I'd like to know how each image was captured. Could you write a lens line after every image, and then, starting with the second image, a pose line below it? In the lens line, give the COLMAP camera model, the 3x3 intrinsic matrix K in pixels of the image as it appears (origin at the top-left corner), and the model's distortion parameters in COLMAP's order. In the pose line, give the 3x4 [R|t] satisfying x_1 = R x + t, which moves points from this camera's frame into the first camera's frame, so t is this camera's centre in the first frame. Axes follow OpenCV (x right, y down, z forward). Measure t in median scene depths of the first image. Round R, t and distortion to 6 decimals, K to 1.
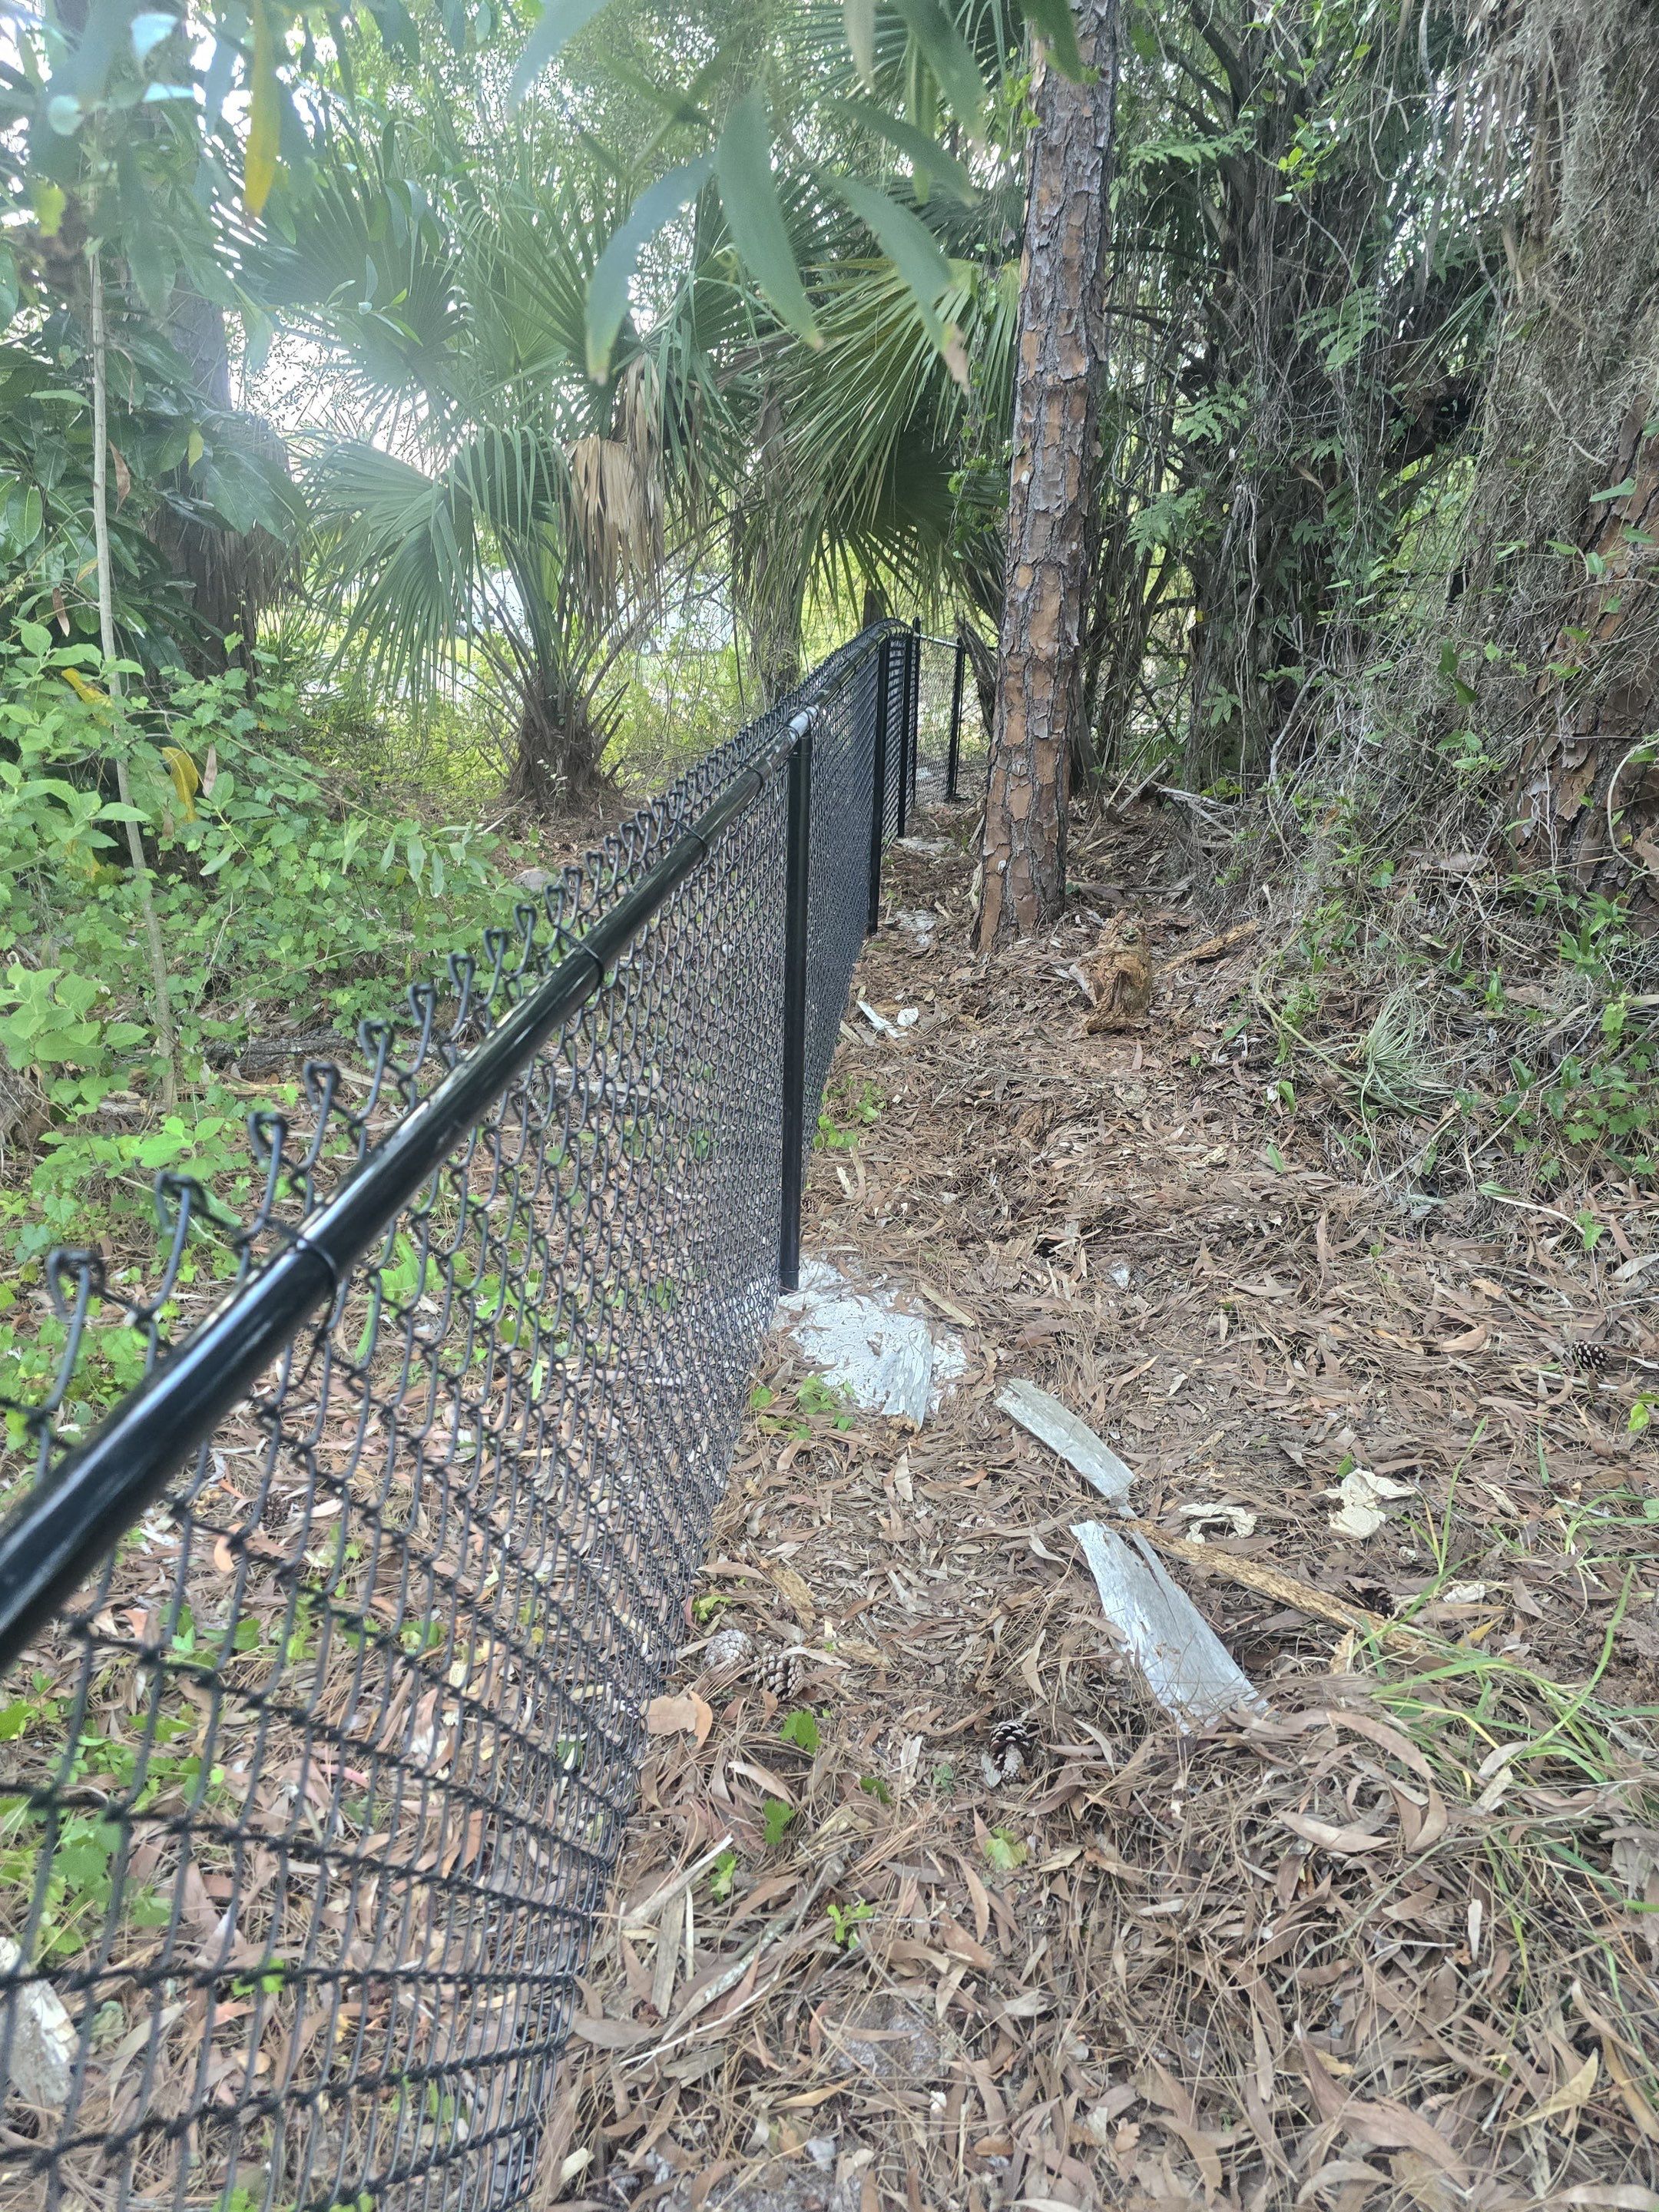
lens RADIAL K [[1260.6, 0, 772.2], [0, 1260.6, 1122.4], [0, 0, 1]] dist [0.050691, -0.025040]
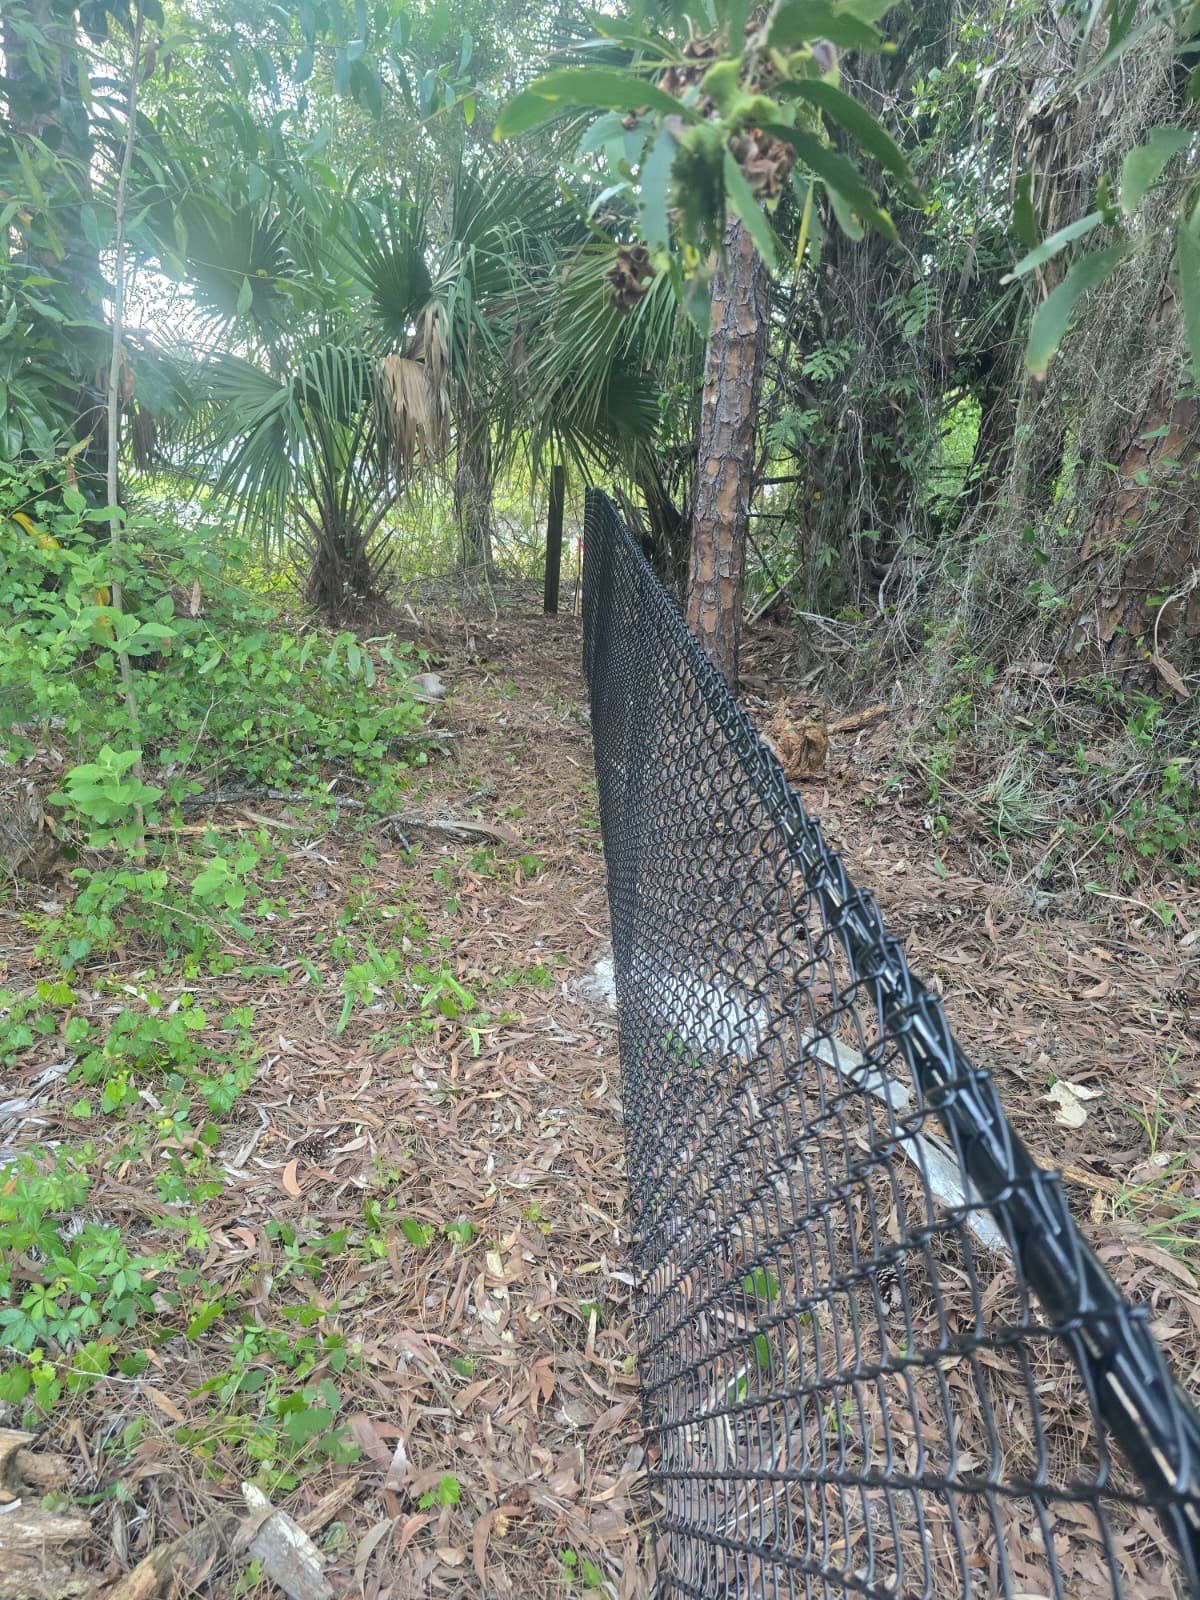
lens RADIAL K [[911.8, 0, 558.6], [0, 911.8, 811.9], [0, 0, 1]] dist [0.050691, -0.025040]
pose [[0.992994, -0.013266, 0.117418, -0.189295], [0.016753, 0.999446, -0.028766, -0.015700], [-0.116972, 0.030531, 0.992666, -0.010821]]
